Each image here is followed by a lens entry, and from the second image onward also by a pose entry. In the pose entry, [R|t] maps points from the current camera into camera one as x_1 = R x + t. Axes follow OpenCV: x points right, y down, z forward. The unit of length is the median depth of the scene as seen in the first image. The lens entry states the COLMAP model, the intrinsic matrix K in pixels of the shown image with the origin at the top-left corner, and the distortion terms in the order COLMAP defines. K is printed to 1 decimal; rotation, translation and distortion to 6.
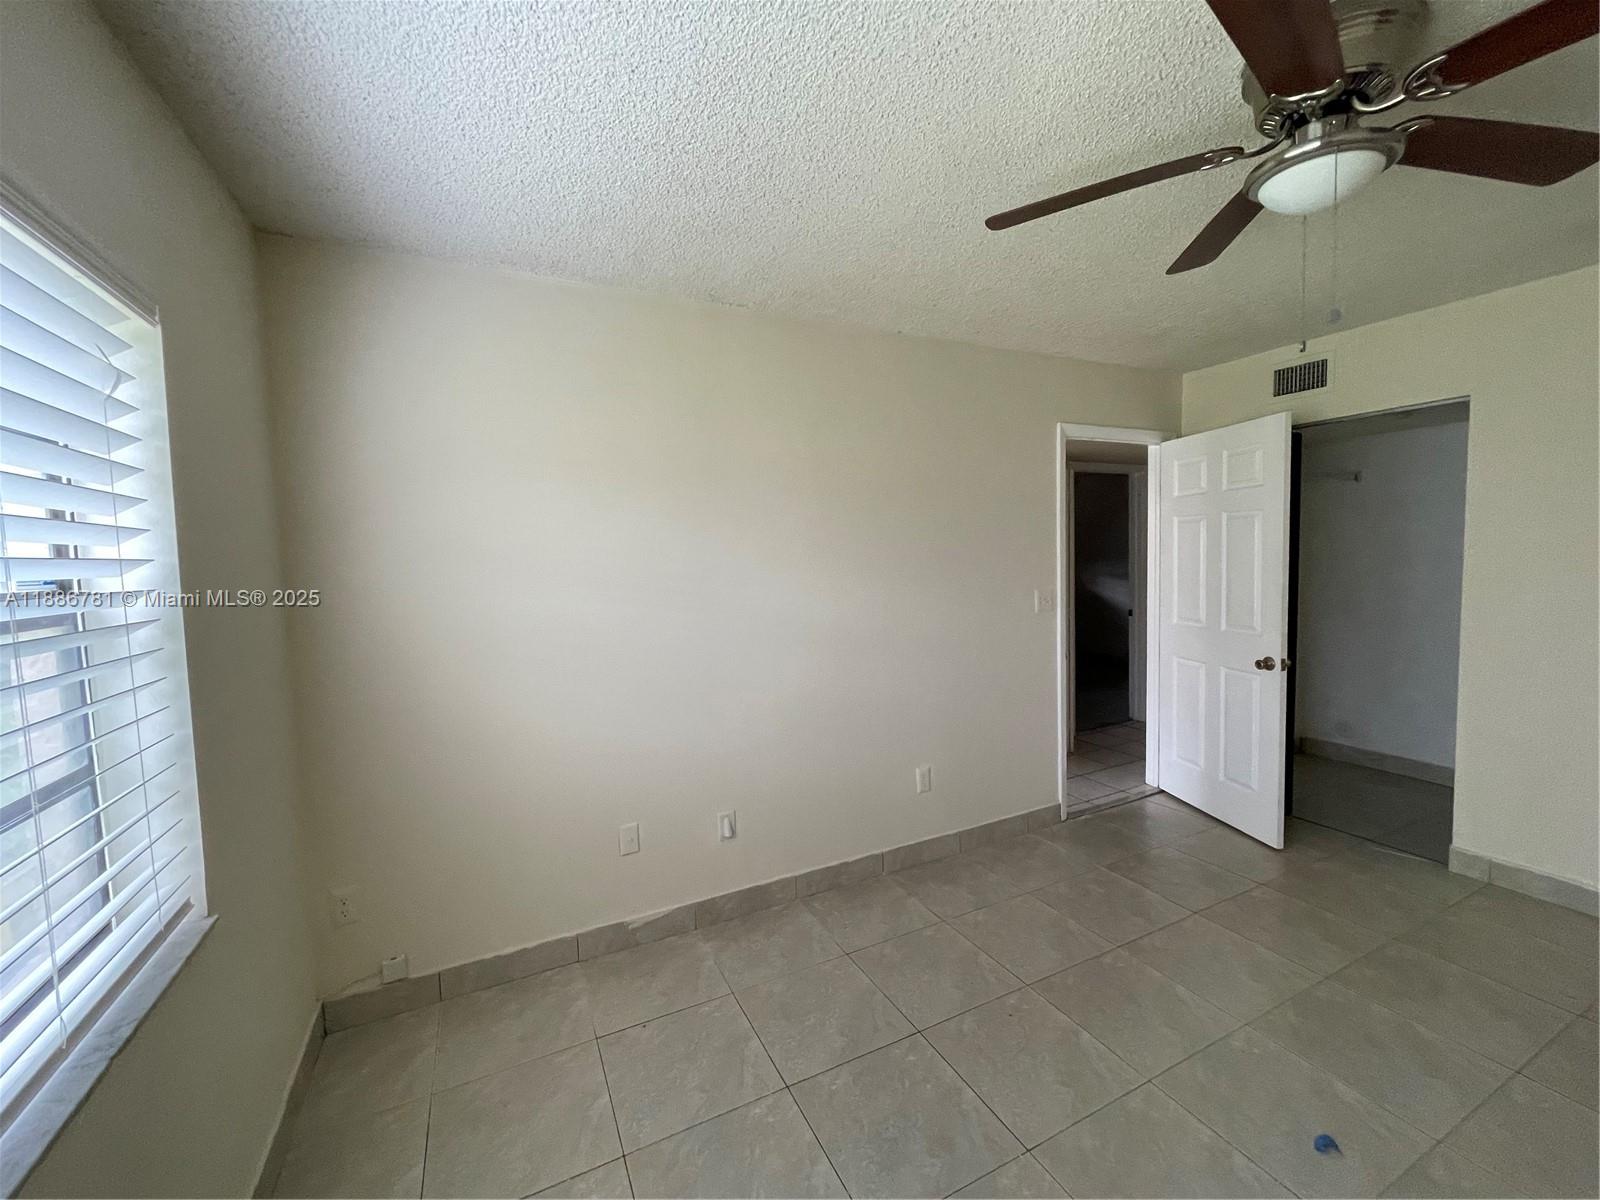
lens RADIAL K [[643.4, 0, 797.5], [0, 643.4, 607.5], [0, 0, 1]] dist [0.001732, 0.000122]
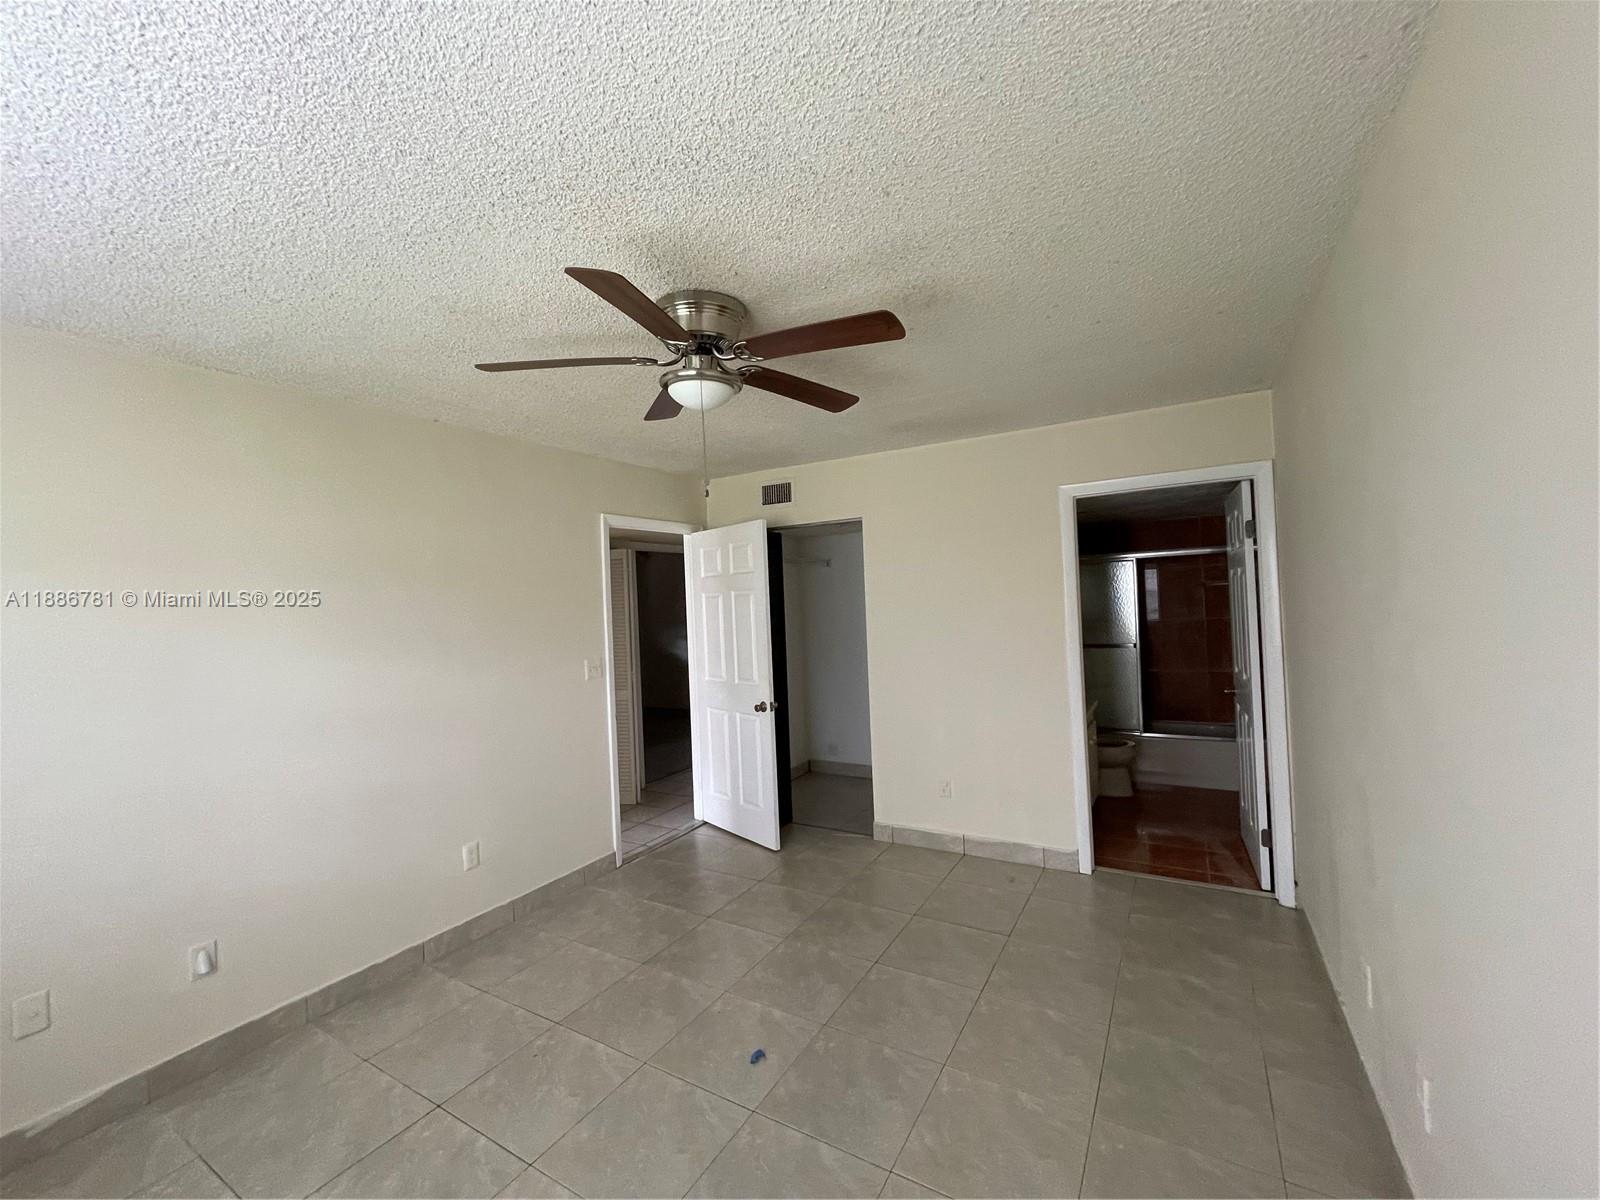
lens RADIAL K [[647.1, 0, 796.7], [0, 647.1, 602.9], [0, 0, 1]] dist [-0.003811, -0.000229]
pose [[0.834124, -0.006289, 0.551542, 0.064982], [0.062781, 0.994519, -0.083607, -0.009169], [-0.547993, 0.104365, 0.829947, -0.154737]]
